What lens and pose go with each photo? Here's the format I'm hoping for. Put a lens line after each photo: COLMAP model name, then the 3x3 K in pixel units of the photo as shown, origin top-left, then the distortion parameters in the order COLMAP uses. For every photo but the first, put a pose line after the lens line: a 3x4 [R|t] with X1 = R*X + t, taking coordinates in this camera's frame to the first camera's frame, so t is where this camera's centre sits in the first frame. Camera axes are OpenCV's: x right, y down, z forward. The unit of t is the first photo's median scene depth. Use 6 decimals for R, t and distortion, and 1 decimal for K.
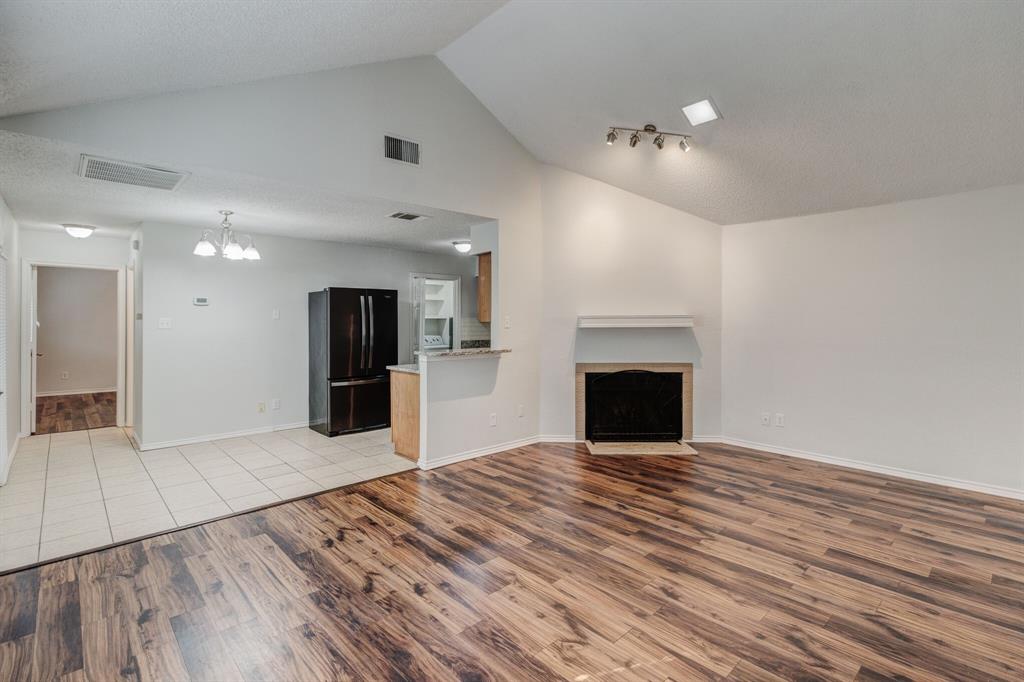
lens RADIAL K [[482.3, 0, 509.7], [0, 482.3, 320.3], [0, 0, 1]] dist [0.000882, 0.000812]
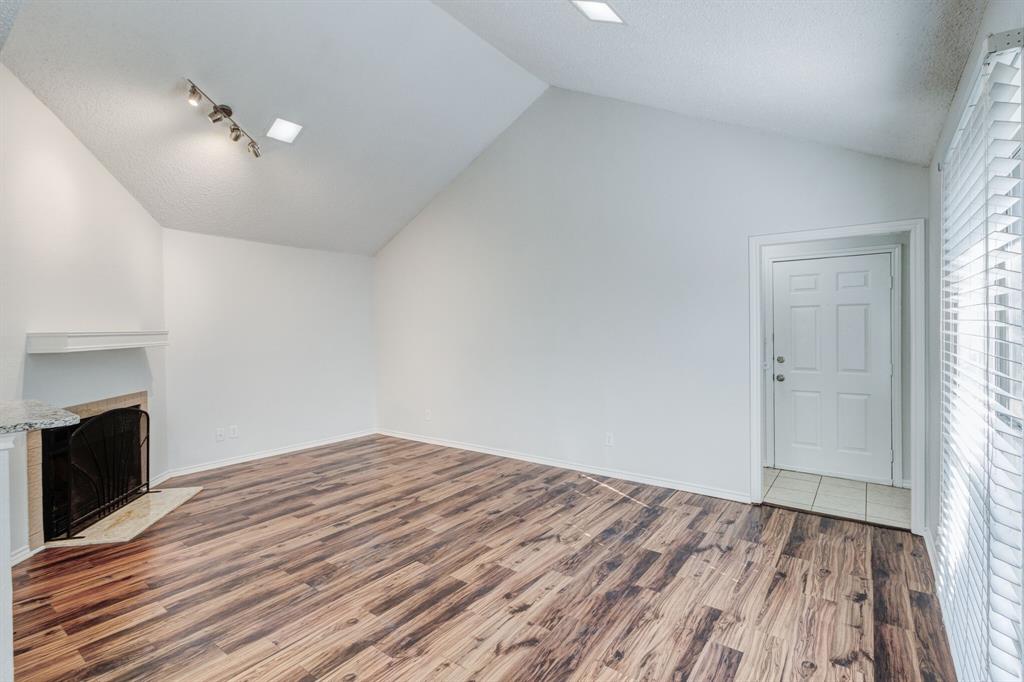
lens RADIAL K [[481.0, 0, 515.4], [0, 481.0, 335.0], [0, 0, 1]] dist [0.000030, -0.000420]
pose [[-0.183398, -0.009154, 0.982996, -0.747204], [0.014148, 0.999828, 0.011950, -0.007300], [-0.982937, 0.016099, -0.183237, 0.772098]]
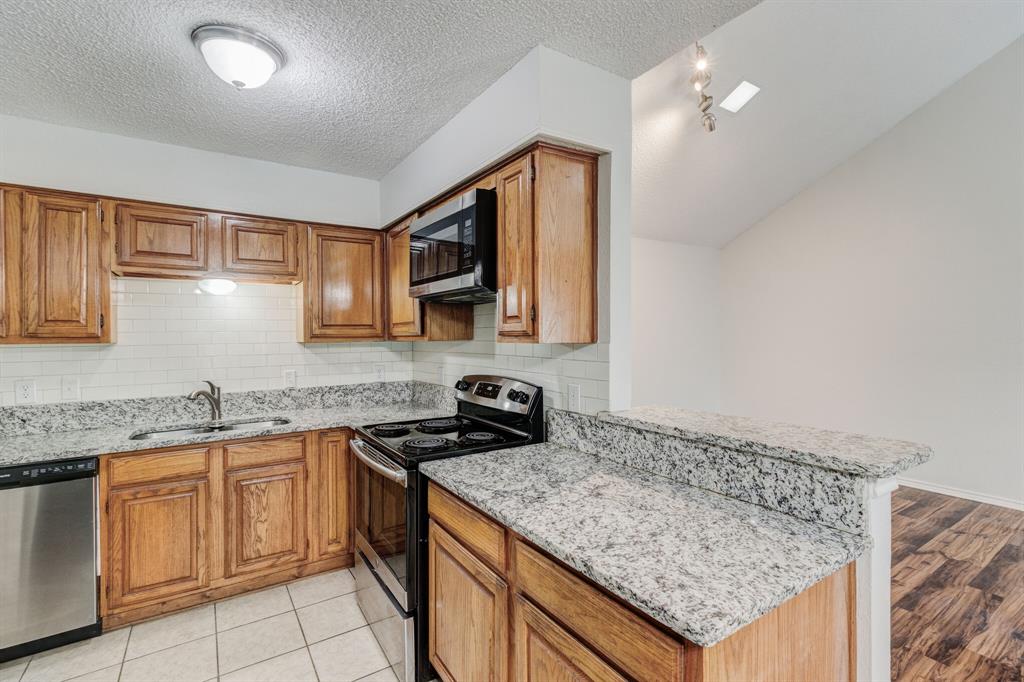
lens RADIAL K [[470.2, 0, 514.8], [0, 470.2, 336.9], [0, 0, 1]] dist [0.002297, 0.000233]
pose [[0.163172, -0.004136, 0.986589, -0.550570], [0.006549, 0.999974, 0.003109, -0.003463], [-0.986576, 0.005954, 0.163195, 1.362959]]
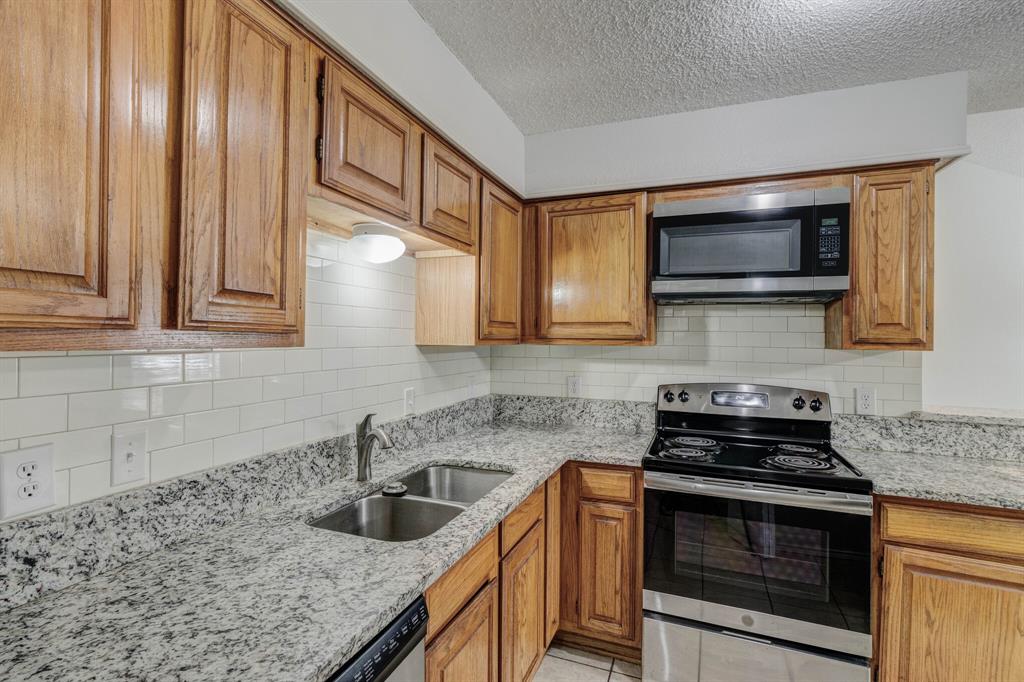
lens RADIAL K [[470.2, 0, 514.8], [0, 470.2, 336.9], [0, 0, 1]] dist [0.002297, 0.000233]
pose [[-0.437267, -0.002726, 0.899328, -0.337696], [-0.011648, 0.999929, -0.002633, -0.003570], [-0.899256, -0.011626, -0.437267, 2.016465]]
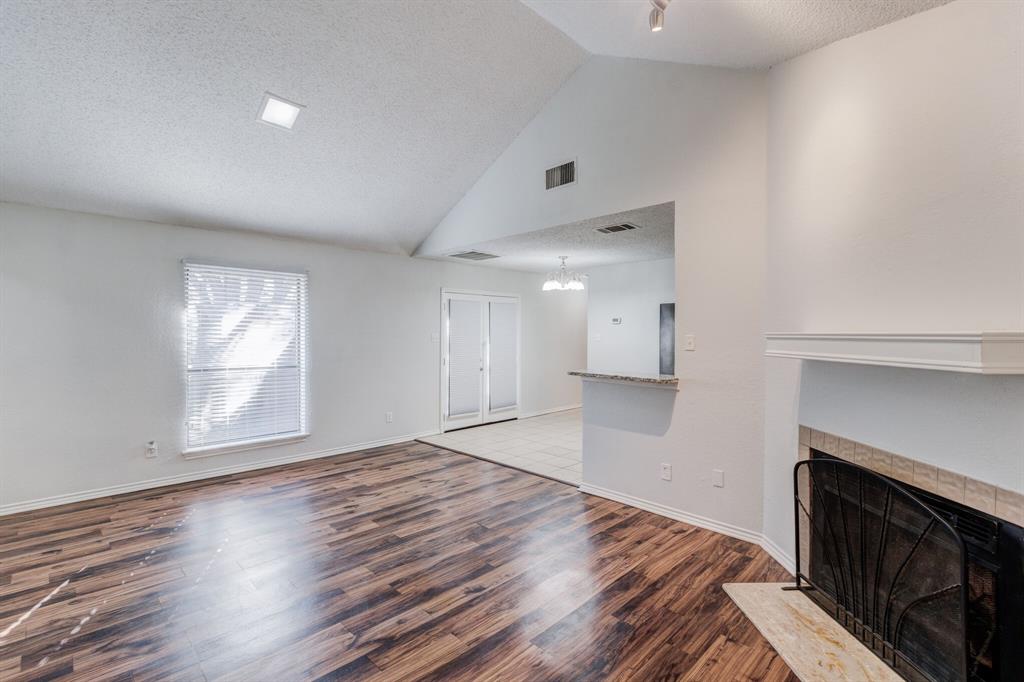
lens RADIAL K [[470.2, 0, 514.8], [0, 470.2, 336.9], [0, 0, 1]] dist [0.002297, 0.000233]
pose [[0.037800, 0.012710, -0.999204, 0.898223], [-0.004714, 0.999910, 0.012541, -0.014951], [0.999274, 0.004236, 0.037857, 0.967106]]
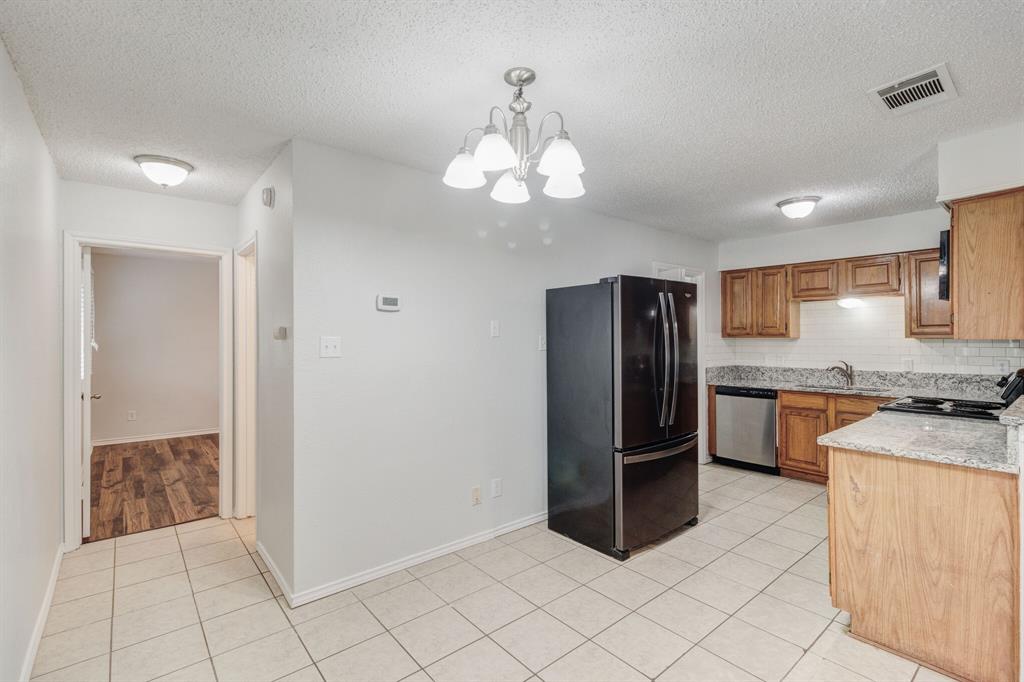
lens RADIAL K [[470.2, 0, 514.8], [0, 470.2, 336.9], [0, 0, 1]] dist [0.002297, 0.000233]
pose [[0.998624, -0.006711, -0.052010, -0.680781], [0.006698, 0.999977, -0.000415, -0.003066], [0.052012, 0.000066, 0.998646, 0.711301]]
